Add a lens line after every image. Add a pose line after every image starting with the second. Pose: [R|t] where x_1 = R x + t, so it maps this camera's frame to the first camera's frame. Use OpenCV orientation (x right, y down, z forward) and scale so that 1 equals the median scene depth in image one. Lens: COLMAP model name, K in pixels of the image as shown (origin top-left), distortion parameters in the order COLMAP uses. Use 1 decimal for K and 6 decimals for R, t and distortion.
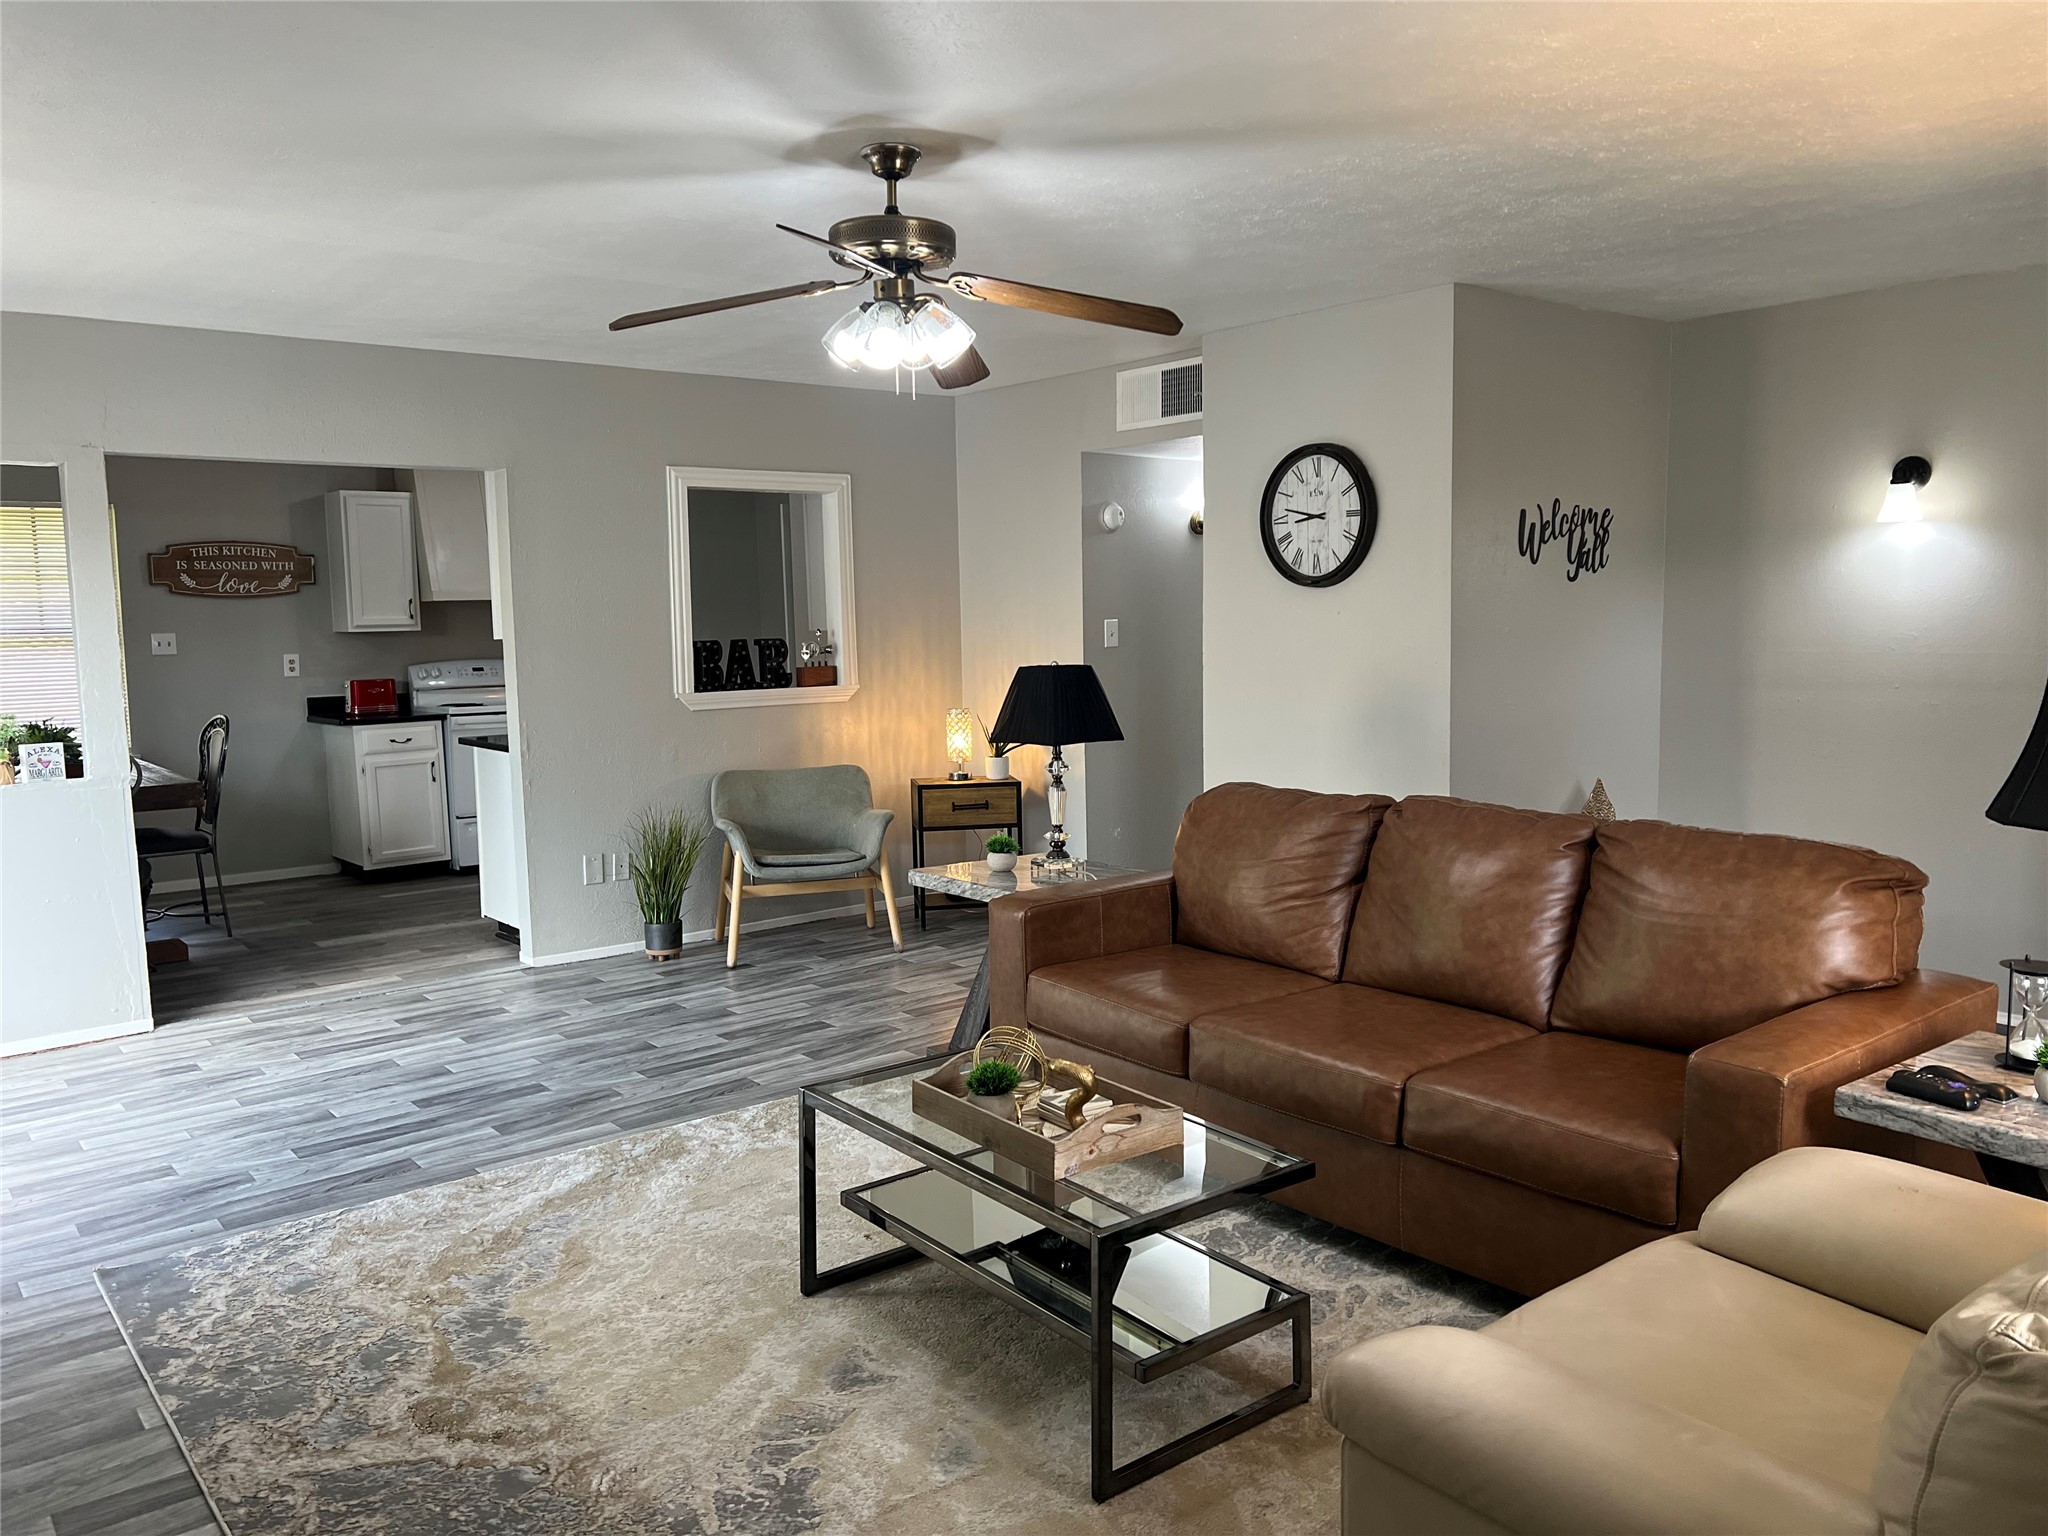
lens RADIAL K [[1542.6, 0, 1044.9], [0, 1542.6, 764.9], [0, 0, 1]] dist [0.039238, -0.041497]
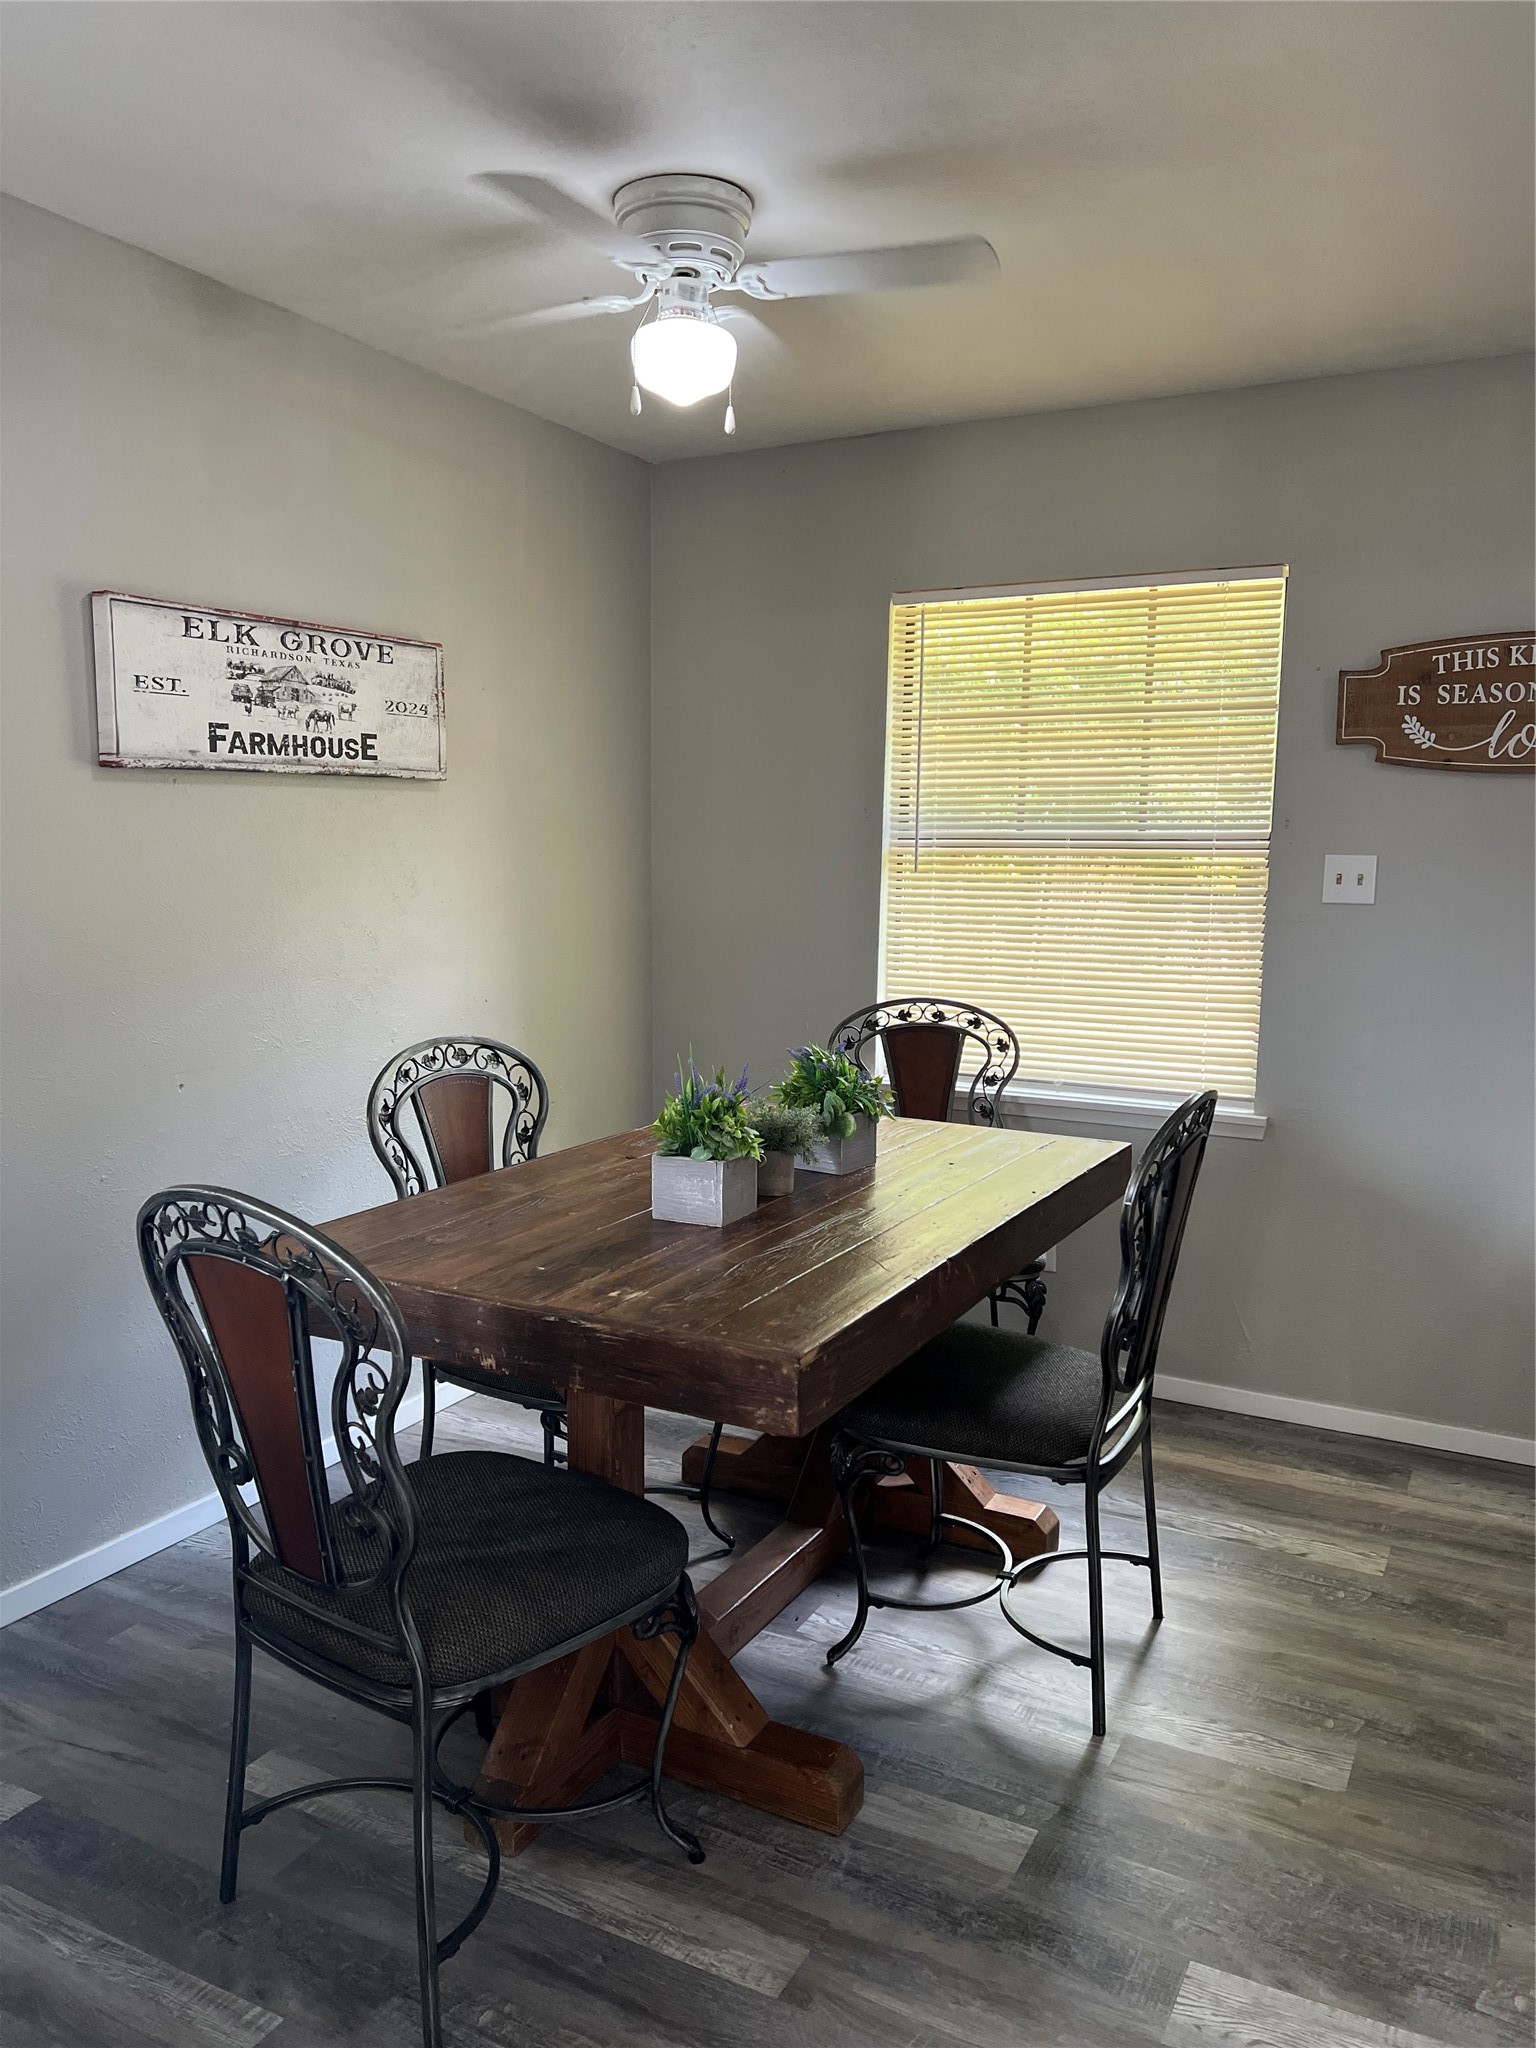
lens RADIAL K [[1525.3, 0, 769.7], [0, 1525.3, 1027.8], [0, 0, 1]] dist [0.056849, -0.072153]
pose [[0.382349, 0.134639, -0.914156, -0.254688], [-0.110919, 0.988861, 0.099250, -0.069263], [0.917337, 0.063449, 0.393024, 0.771965]]
